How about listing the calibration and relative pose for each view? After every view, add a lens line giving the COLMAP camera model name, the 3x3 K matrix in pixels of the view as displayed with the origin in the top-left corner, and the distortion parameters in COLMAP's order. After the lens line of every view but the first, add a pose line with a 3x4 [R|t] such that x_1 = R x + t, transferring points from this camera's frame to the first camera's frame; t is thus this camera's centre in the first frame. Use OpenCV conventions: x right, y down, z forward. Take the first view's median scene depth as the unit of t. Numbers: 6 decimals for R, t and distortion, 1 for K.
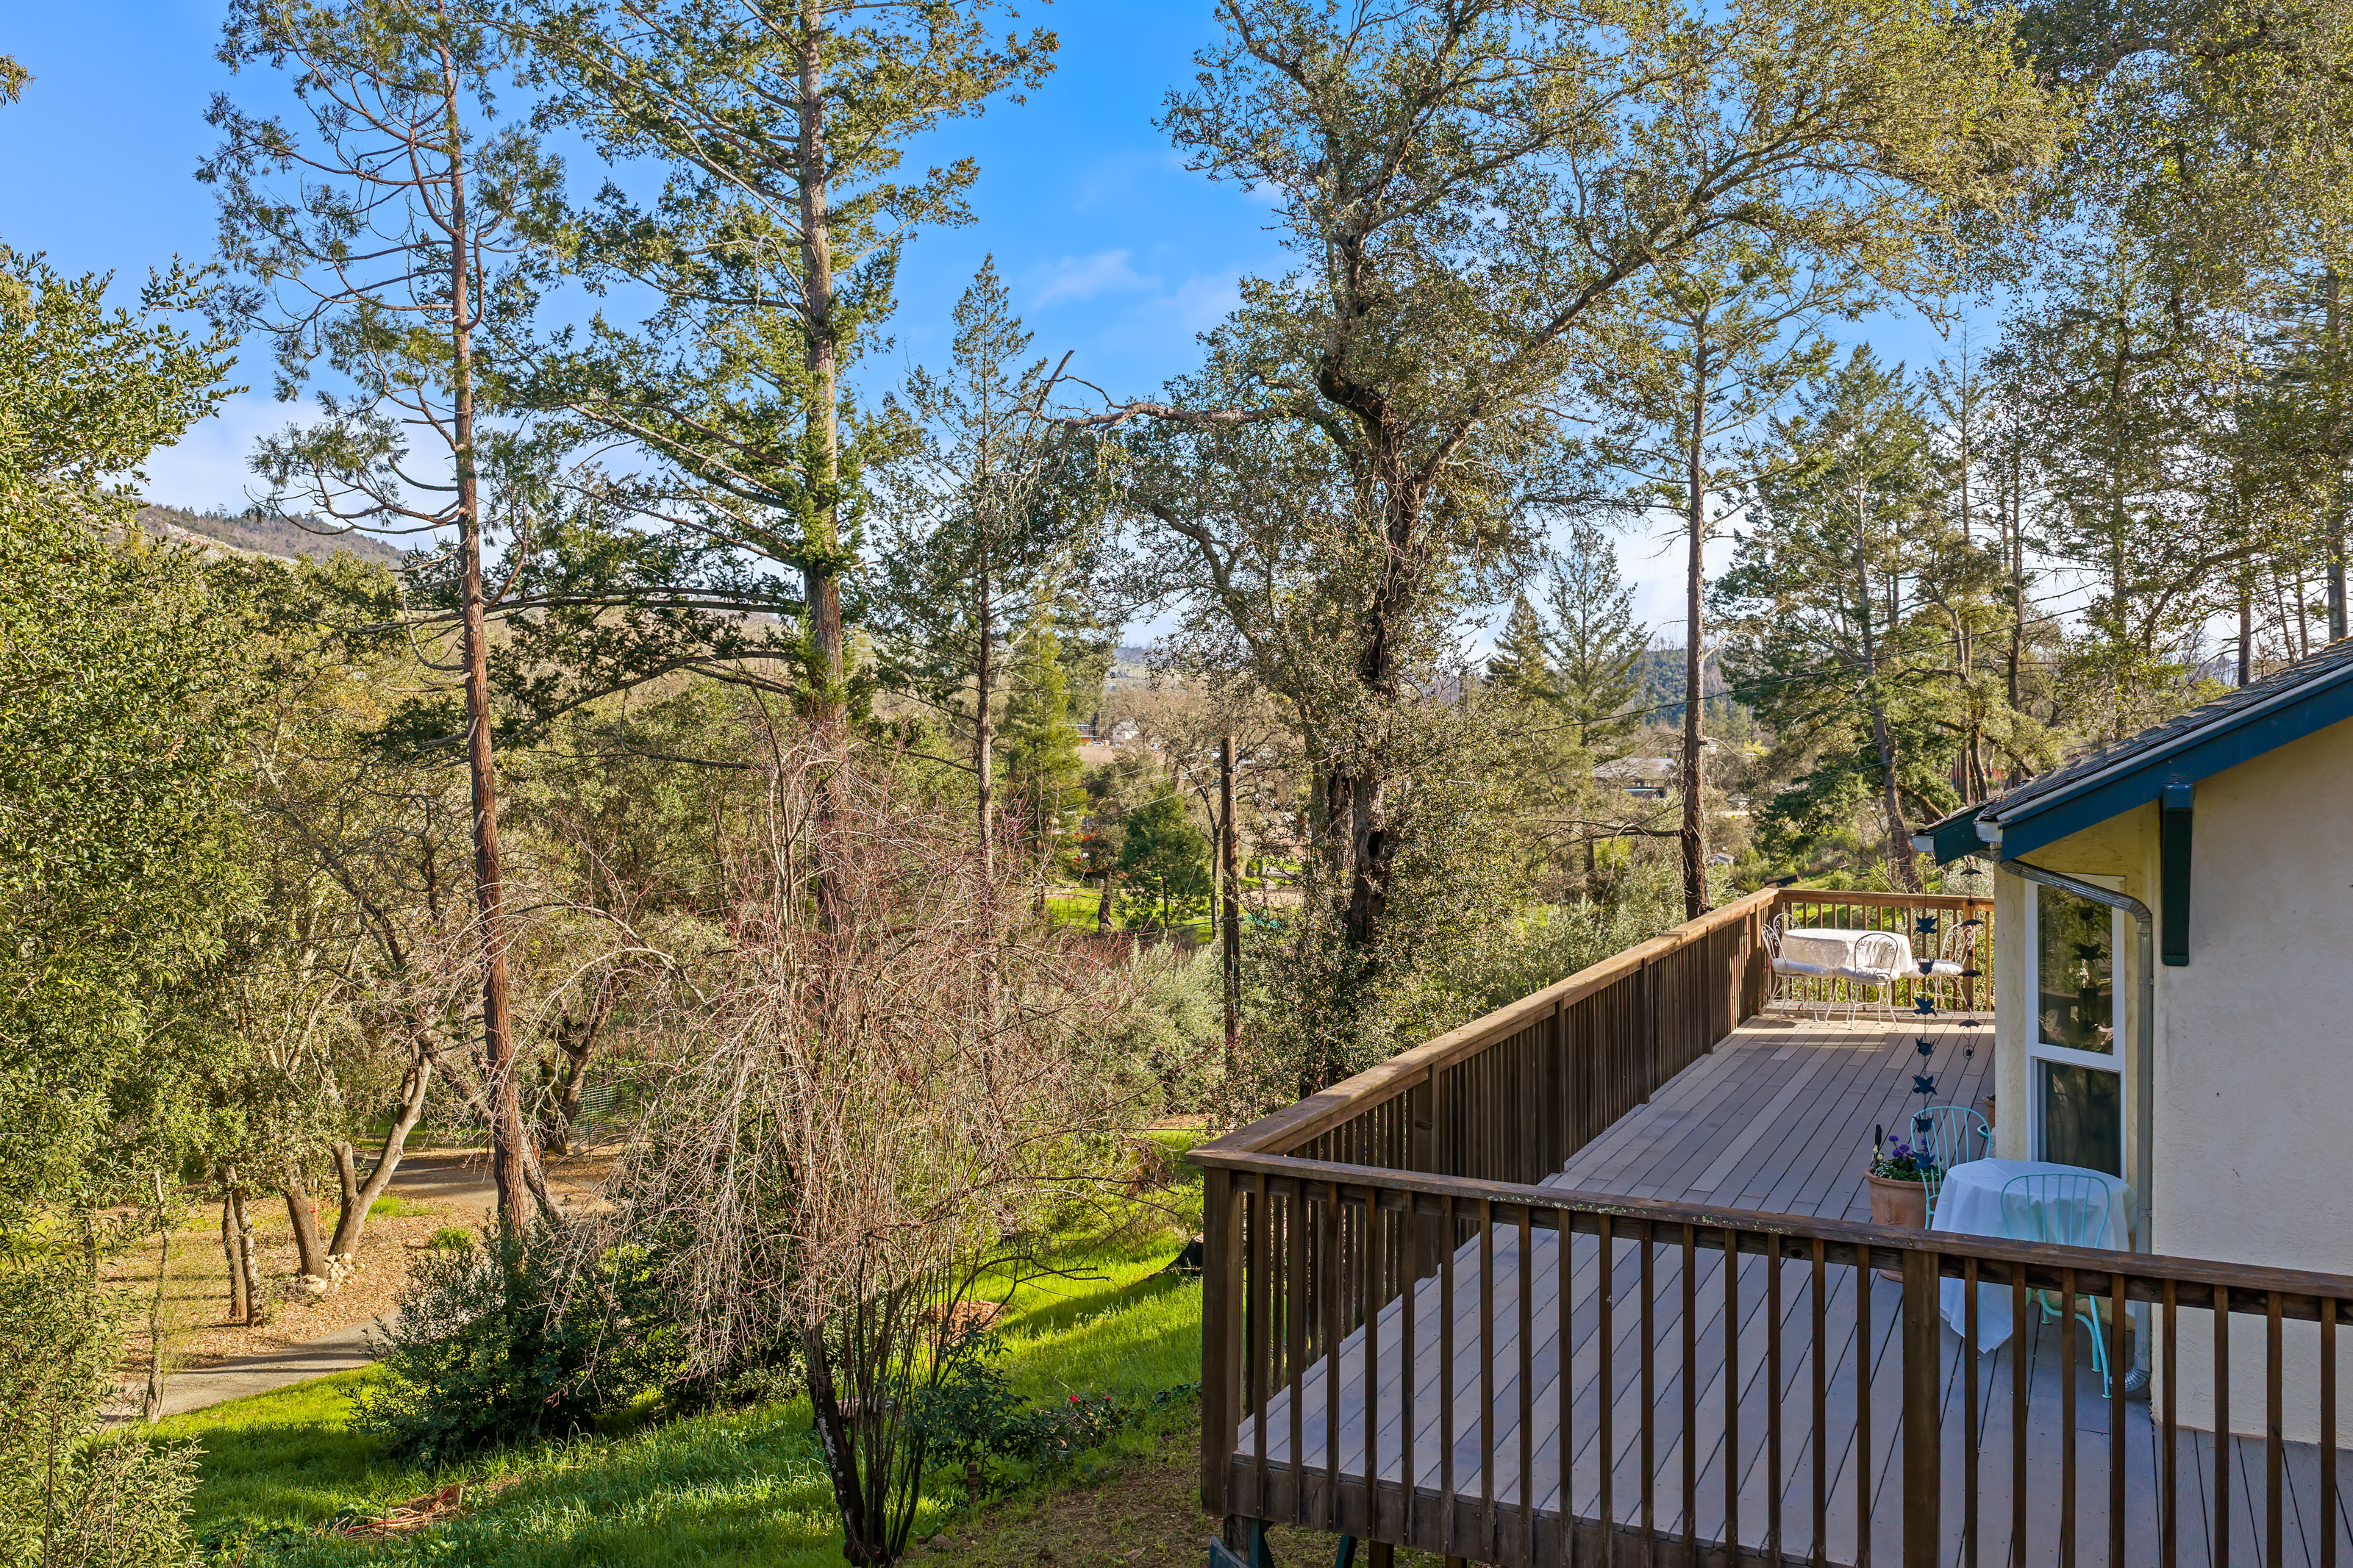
lens RADIAL K [[1957.6, 0, 1182.3], [0, 1957.6, 699.7], [0, 0, 1]] dist [0.011696, -0.004195]
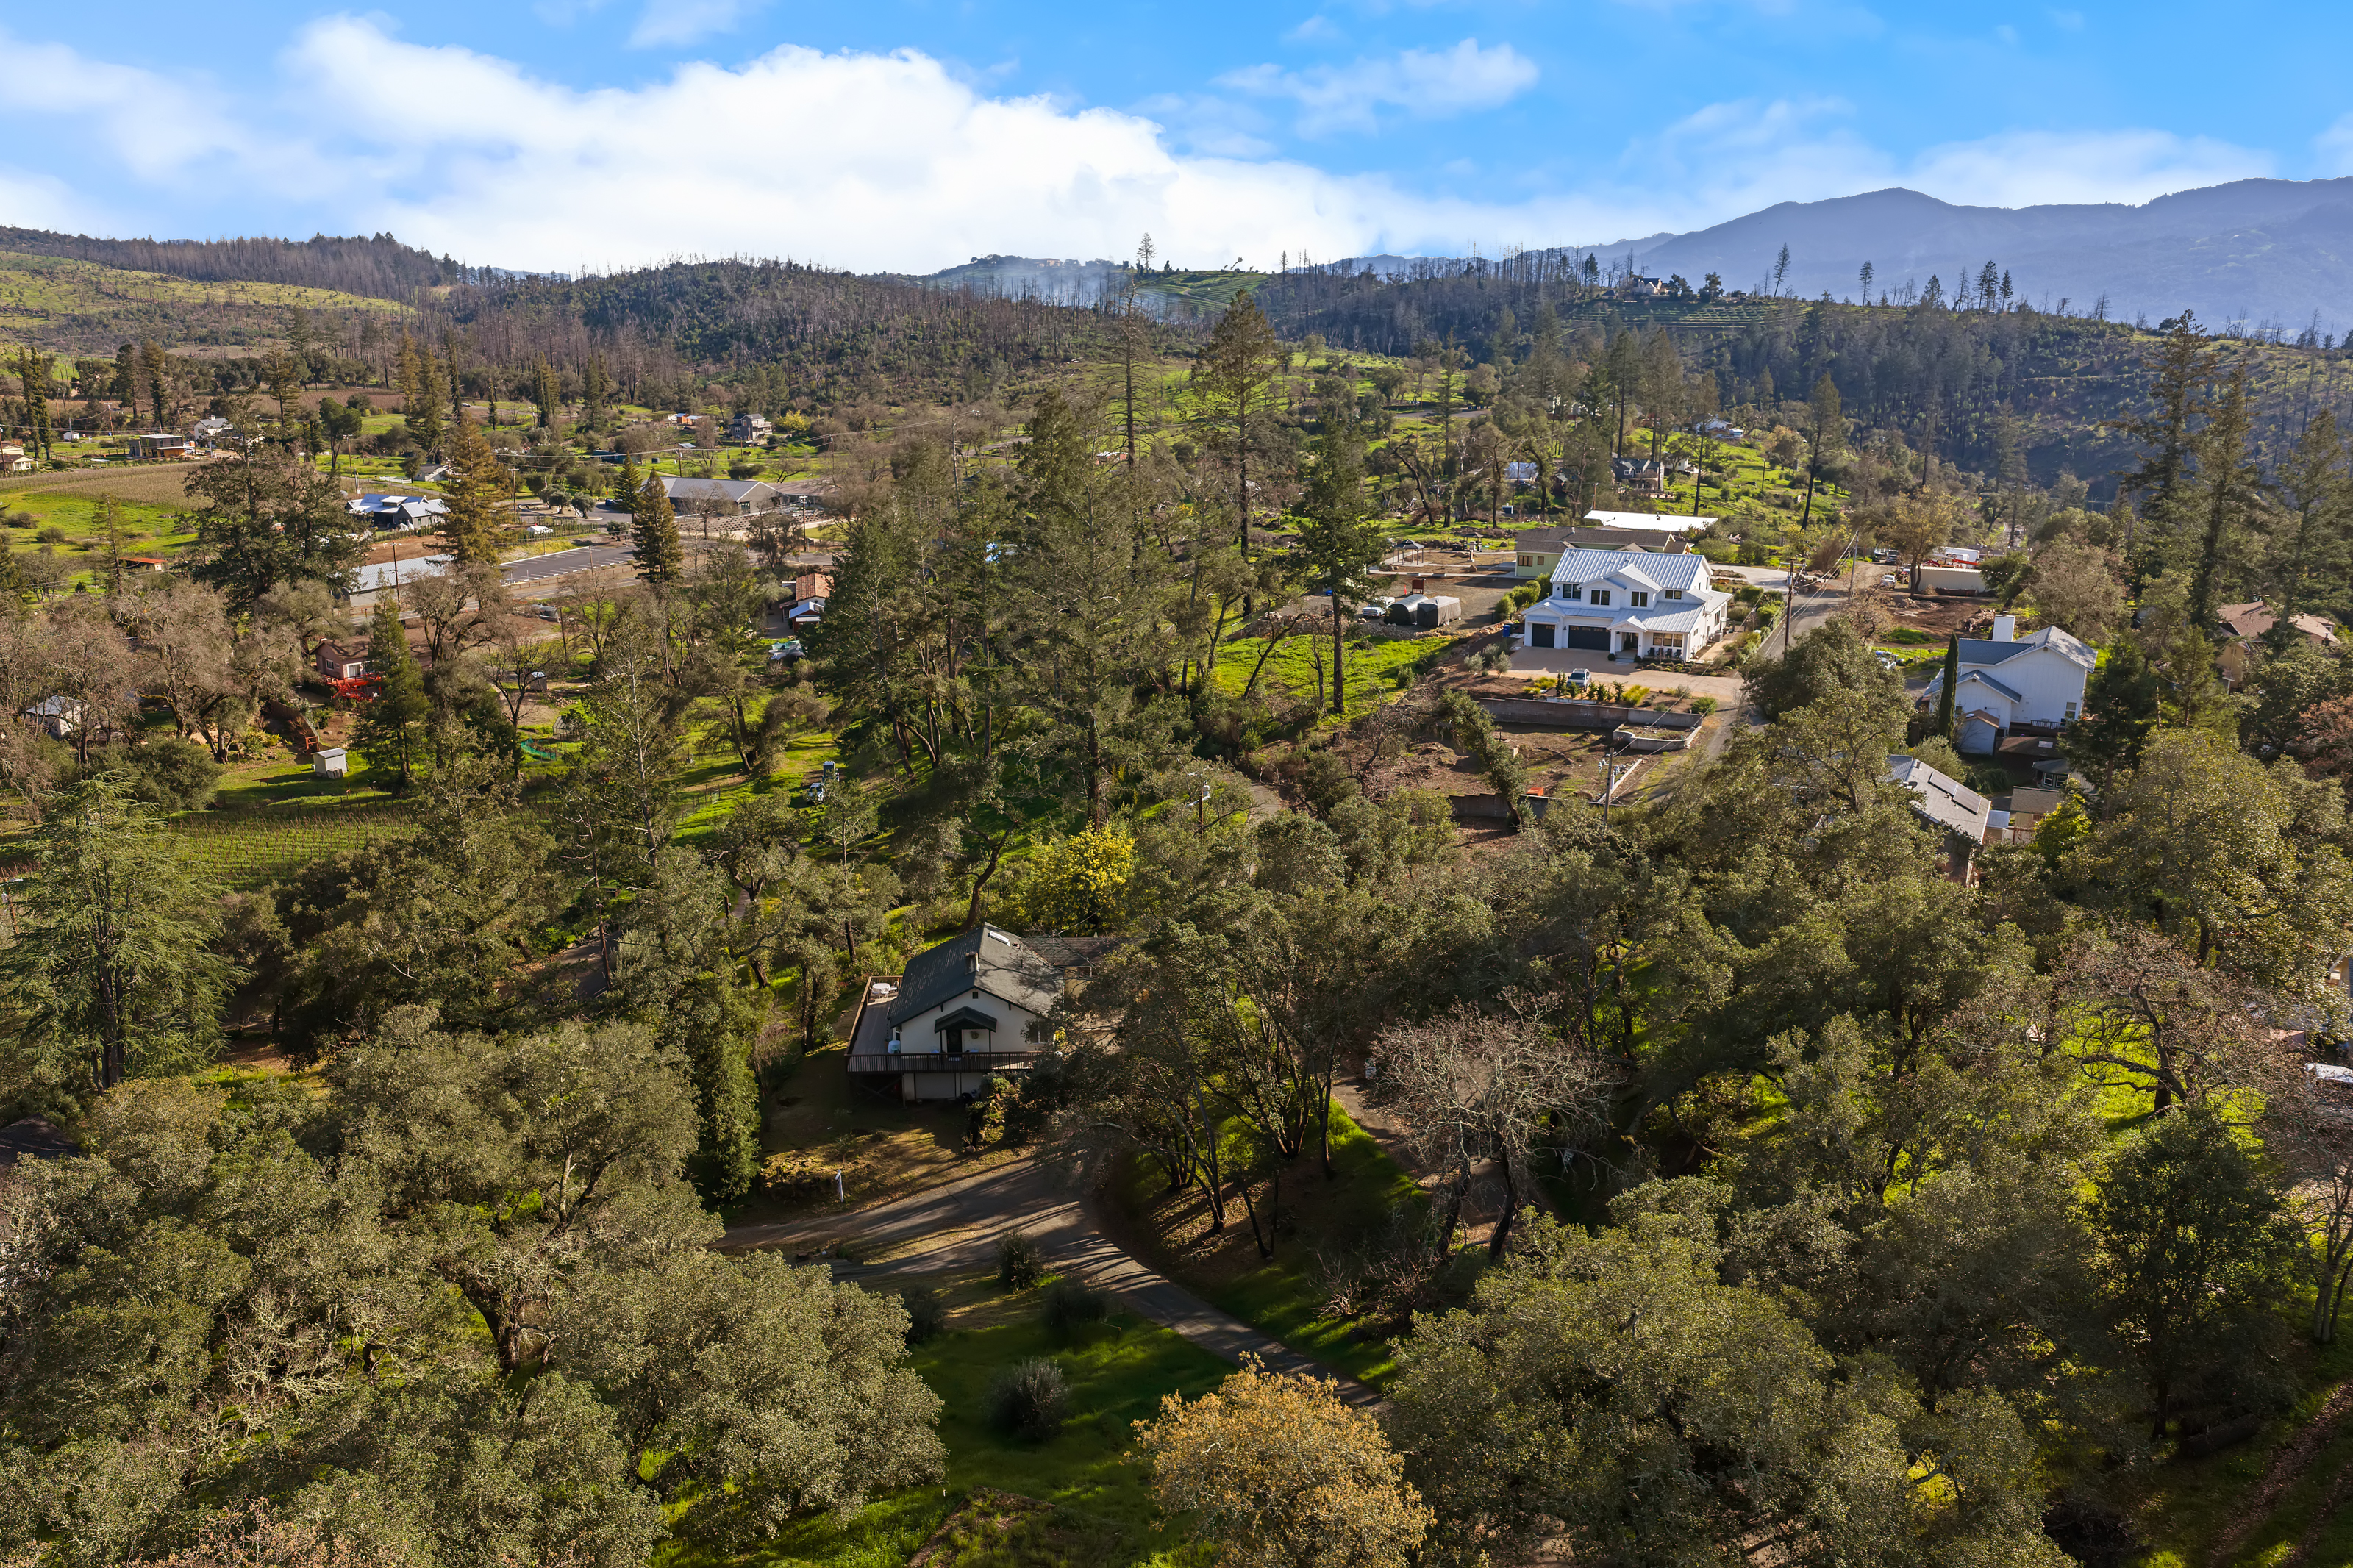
lens RADIAL K [[1937.7, 0, 1171.4], [0, 1937.7, 738.1], [0, 0, 1]] dist [0.006803, -0.007071]
pose [[0.887858, -0.119008, 0.444460, -0.925513], [0.007065, 0.969384, 0.245448, -1.309758], [-0.460063, -0.214783, 0.861516, -2.834004]]
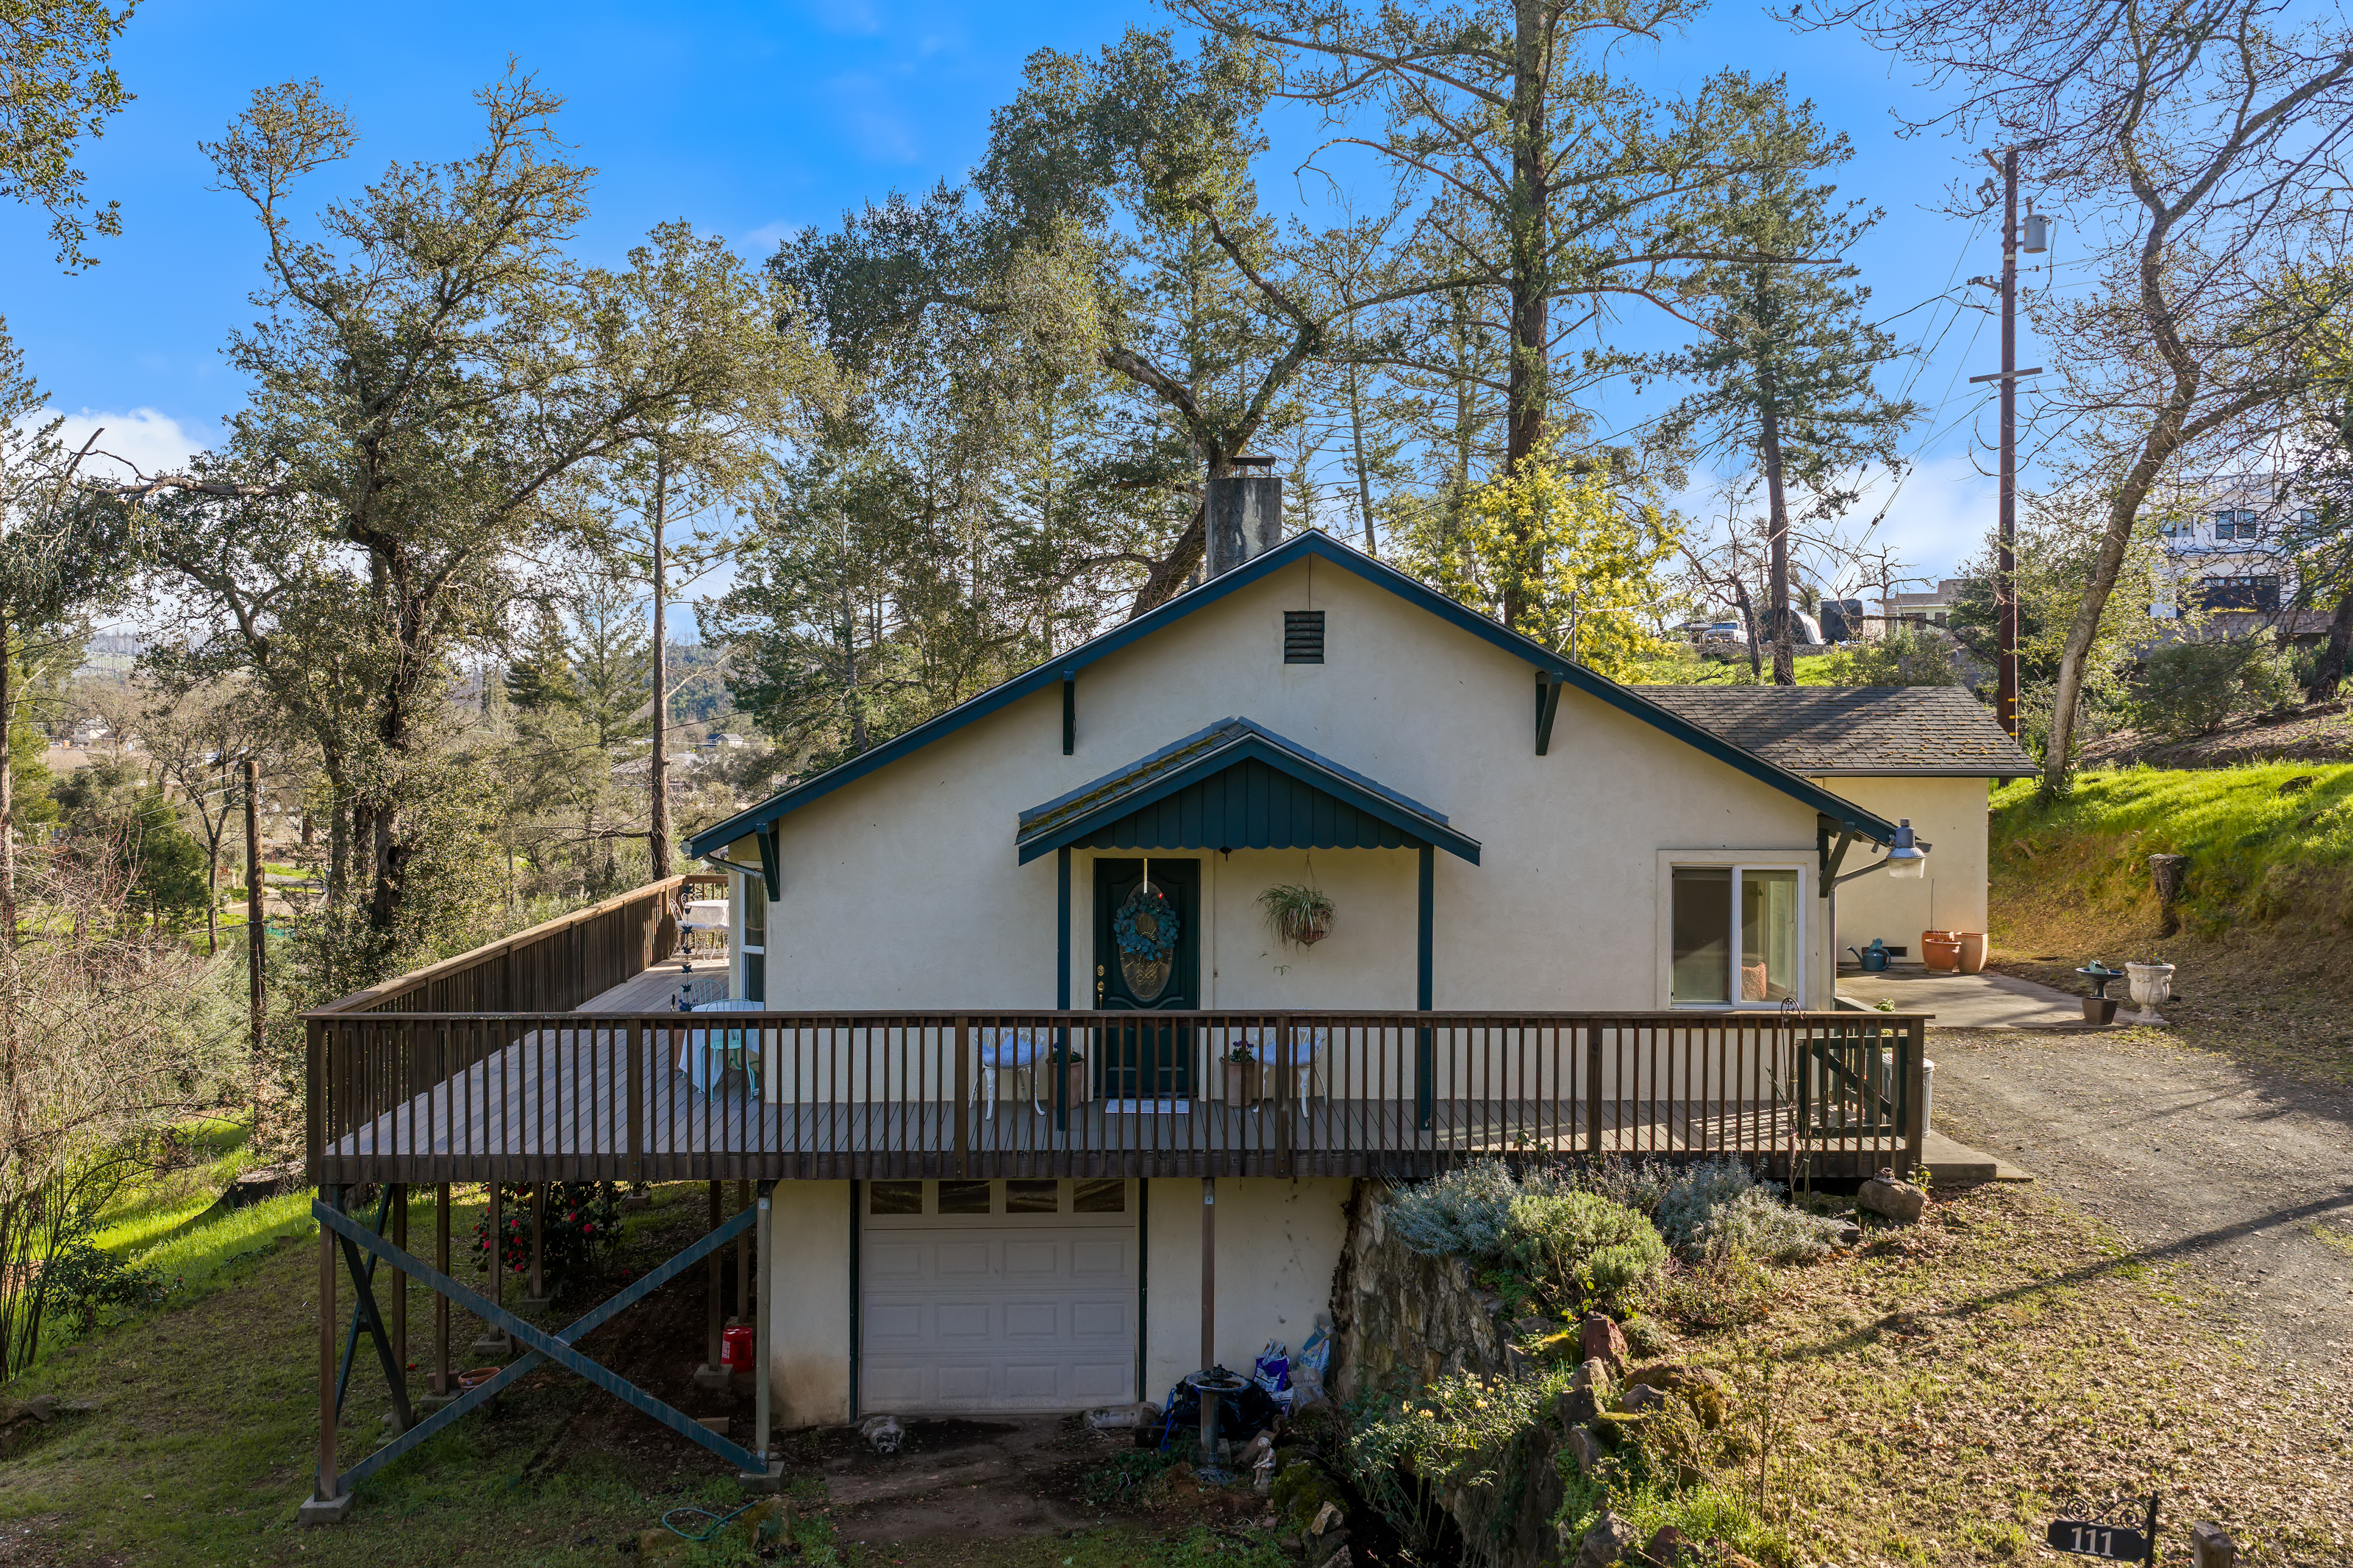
lens RADIAL K [[1937.7, 0, 1171.4], [0, 1937.7, 738.1], [0, 0, 1]] dist [0.006803, -0.007071]
pose [[0.886338, -0.009460, 0.462942, -0.025733], [-0.001429, 0.999731, 0.023164, -0.022409], [-0.463036, -0.021193, 0.886086, -0.252879]]
